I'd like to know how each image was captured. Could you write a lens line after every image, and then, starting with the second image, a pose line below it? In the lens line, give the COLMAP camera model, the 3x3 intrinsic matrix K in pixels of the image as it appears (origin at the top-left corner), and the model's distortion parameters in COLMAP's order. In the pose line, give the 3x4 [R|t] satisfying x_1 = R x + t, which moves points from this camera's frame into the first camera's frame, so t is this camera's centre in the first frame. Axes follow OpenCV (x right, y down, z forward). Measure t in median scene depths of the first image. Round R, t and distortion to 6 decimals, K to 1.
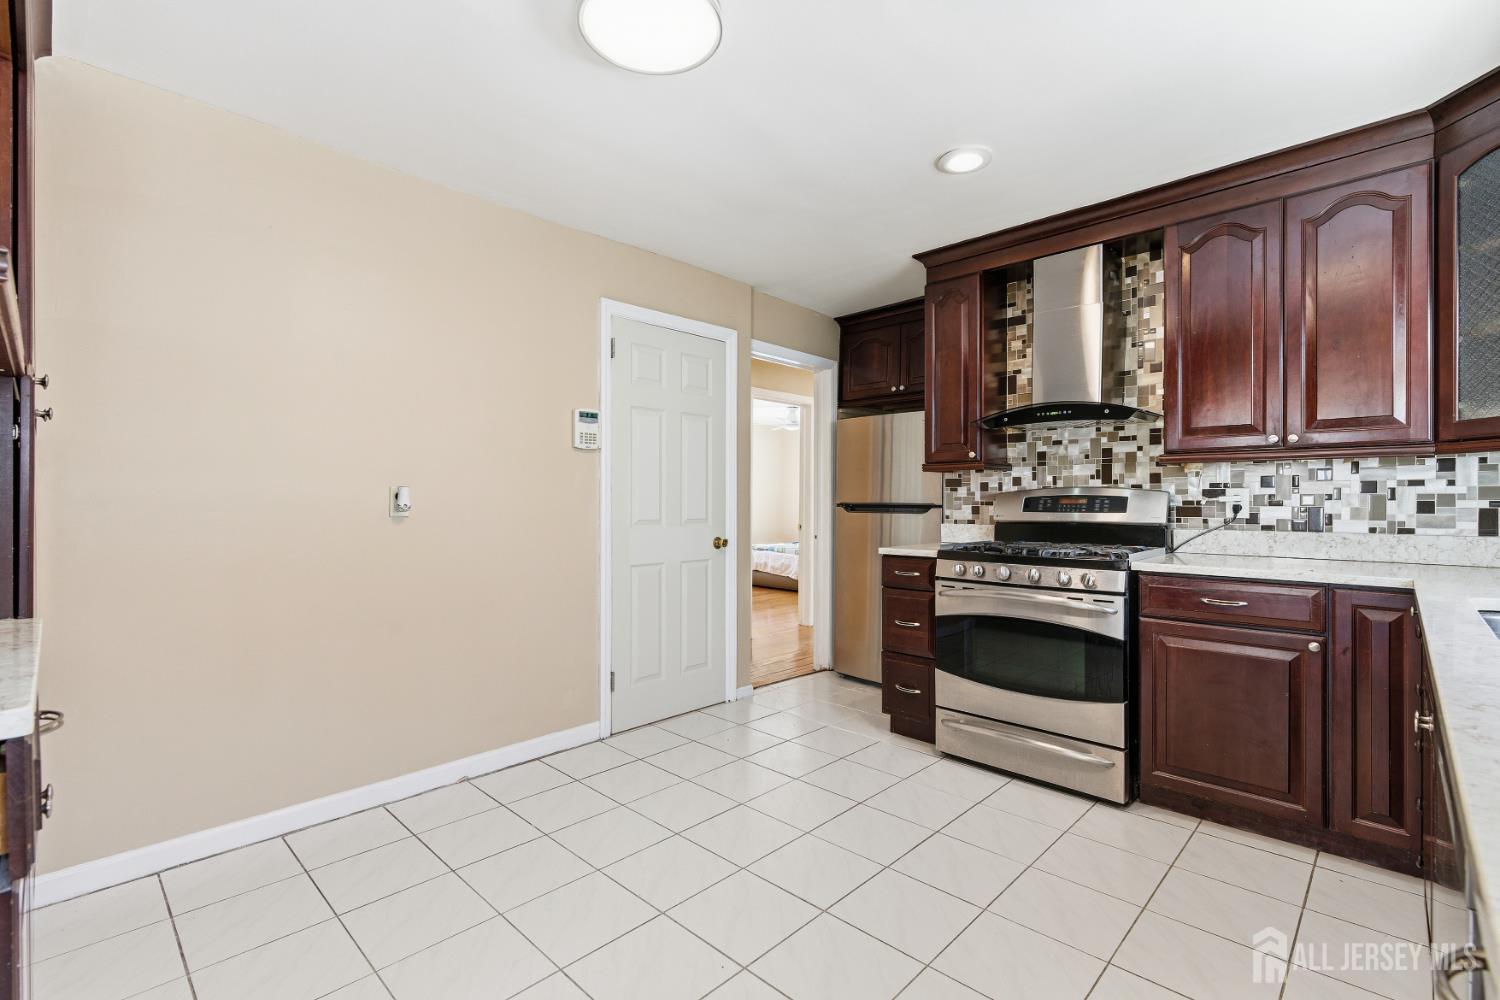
lens RADIAL K [[679.0, 0, 749.1], [0, 679.0, 503.1], [0, 0, 1]] dist [0.002756, 0.000642]
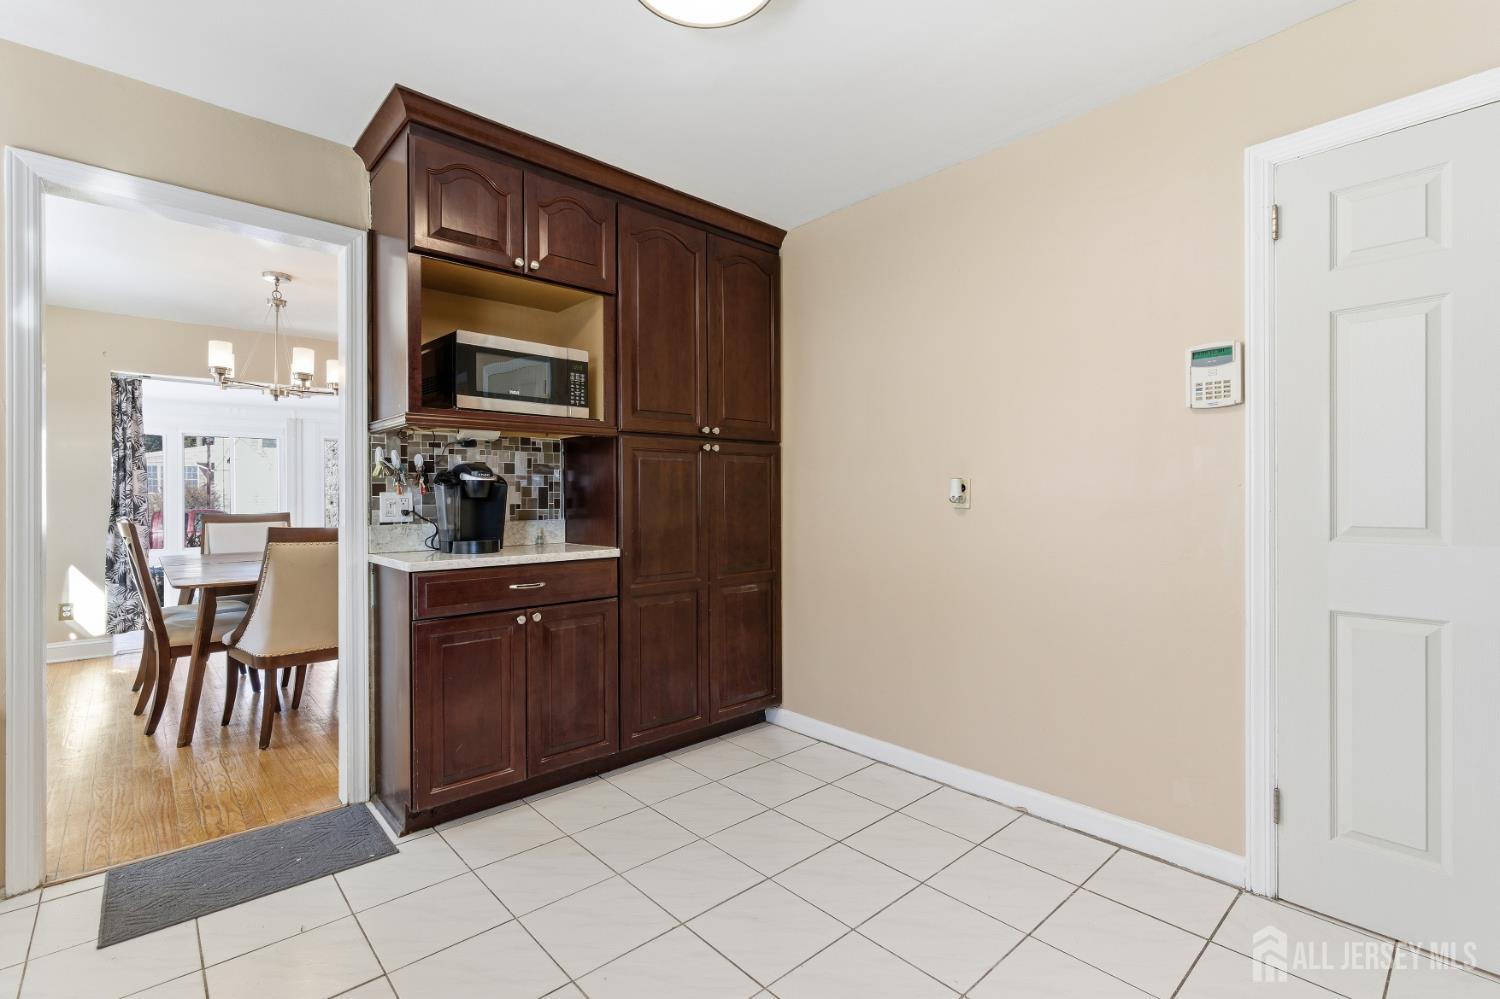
lens RADIAL K [[679.0, 0, 749.6], [0, 679.0, 496.9], [0, 0, 1]] dist [0.002756, 0.000642]
pose [[-0.068286, -0.002190, -0.997663, 0.417461], [-0.000959, 0.999997, -0.002129, 0.004802], [0.997665, 0.000811, -0.068288, 0.619392]]
